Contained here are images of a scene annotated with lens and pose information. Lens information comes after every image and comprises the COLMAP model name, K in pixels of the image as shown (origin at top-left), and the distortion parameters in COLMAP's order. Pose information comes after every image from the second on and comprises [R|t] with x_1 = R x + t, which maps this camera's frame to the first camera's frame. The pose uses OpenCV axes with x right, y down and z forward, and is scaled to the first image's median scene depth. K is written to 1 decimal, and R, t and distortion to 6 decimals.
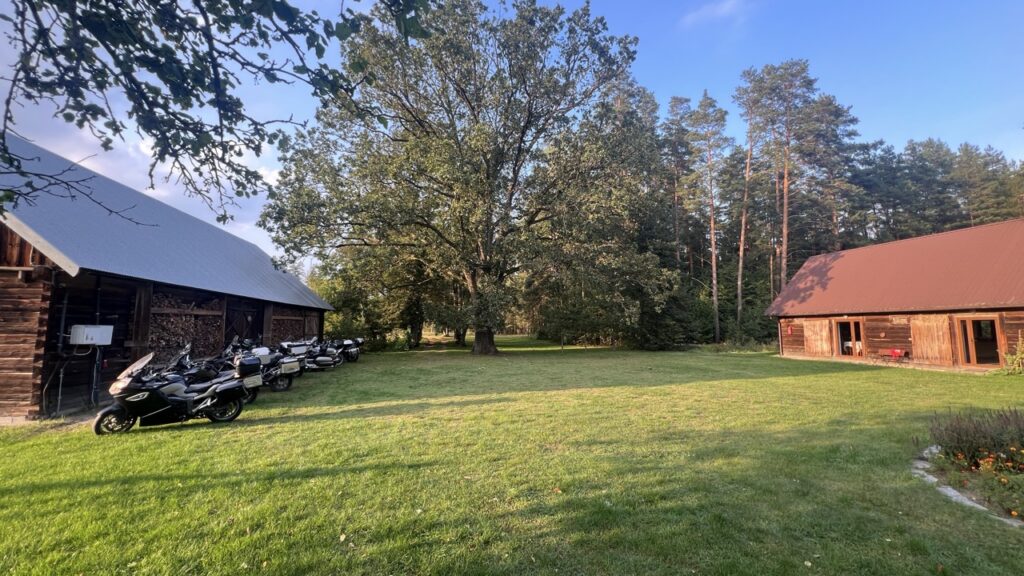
lens RADIAL K [[410.5, 0, 512.0], [0, 410.5, 288.0], [0, 0, 1]] dist [-0.000833, 0.000036]
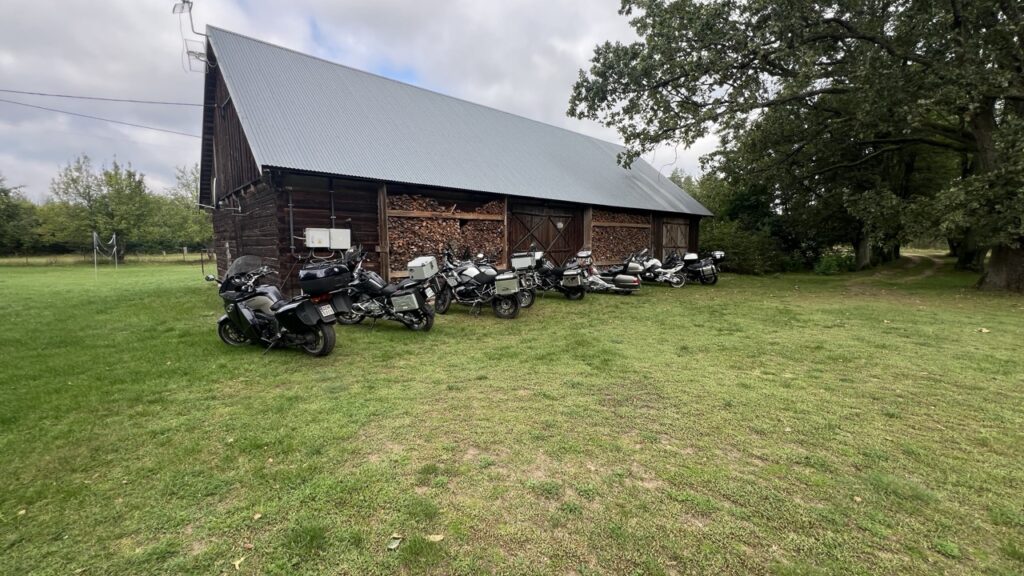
lens RADIAL K [[410.5, 0, 512.0], [0, 410.5, 288.0], [0, 0, 1]] dist [-0.000833, 0.000036]
pose [[0.534557, 0.087057, -0.840637, 0.040657], [0.082943, 0.984474, 0.154696, 0.075368], [0.841052, -0.152419, 0.519037, 0.546291]]
